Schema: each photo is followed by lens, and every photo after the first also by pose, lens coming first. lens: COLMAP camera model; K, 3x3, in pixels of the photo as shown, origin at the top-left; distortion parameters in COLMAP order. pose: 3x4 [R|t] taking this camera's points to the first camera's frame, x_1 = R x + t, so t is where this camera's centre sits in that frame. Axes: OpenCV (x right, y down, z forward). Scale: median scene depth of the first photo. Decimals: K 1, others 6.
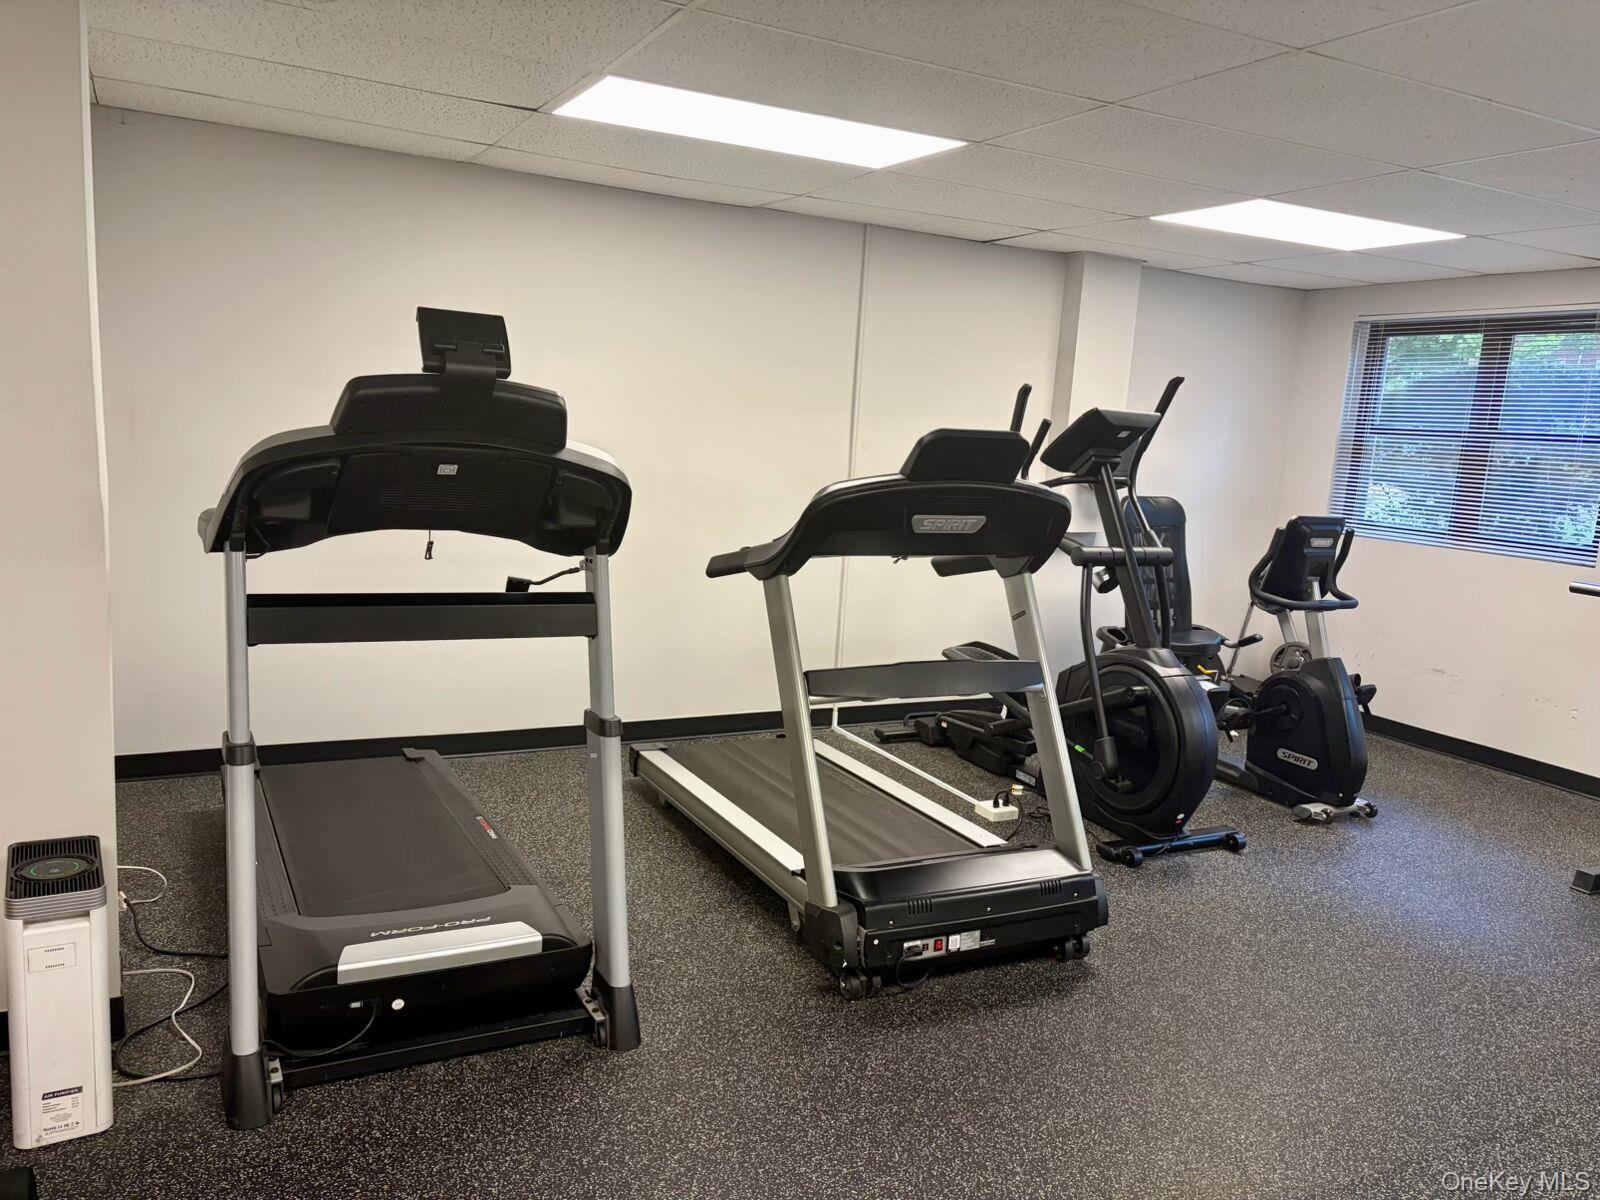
lens RADIAL K [[1229.5, 0, 800.0], [0, 1229.5, 600.0], [0, 0, 1]] dist [0.009690, 0.002962]
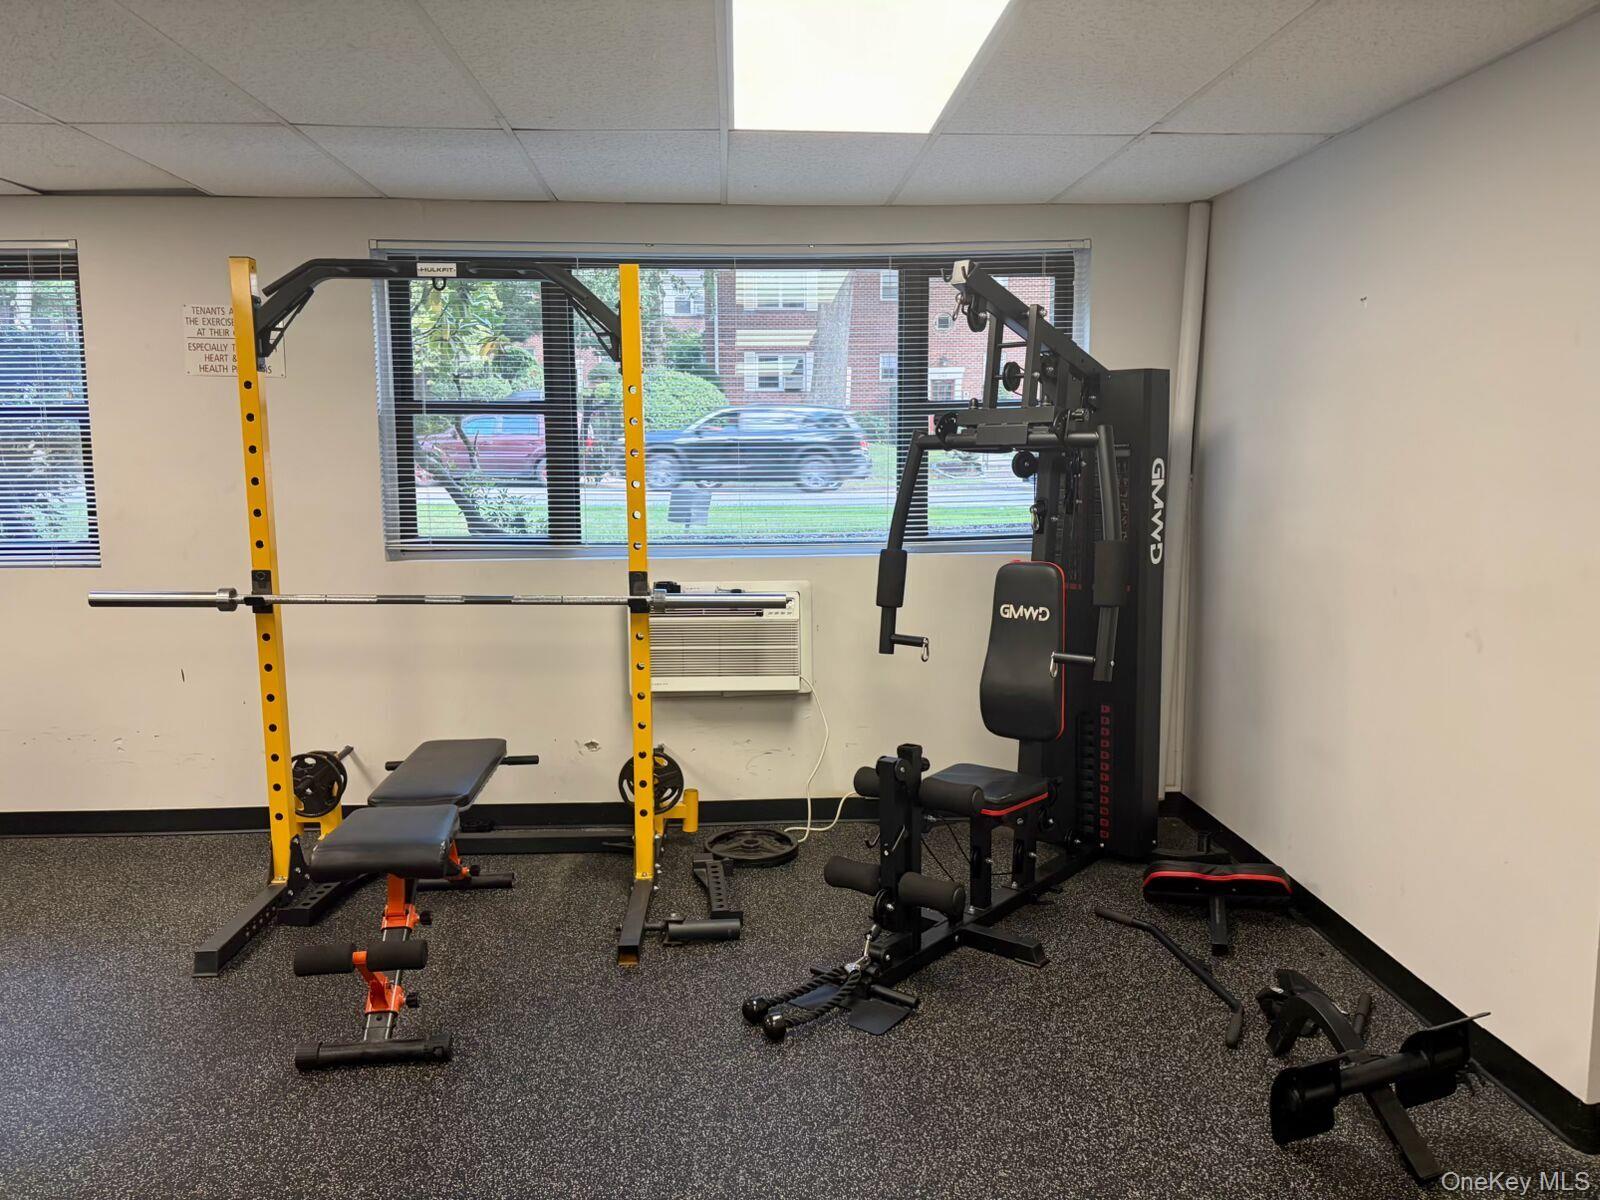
lens RADIAL K [[1229.5, 0, 800.0], [0, 1229.5, 600.0], [0, 0, 1]] dist [0.009690, 0.002962]
pose [[0.416171, -0.185721, 0.890118, 0.097552], [0.169895, 0.977562, 0.124532, -0.027552], [-0.893273, 0.099400, 0.438386, 0.217454]]
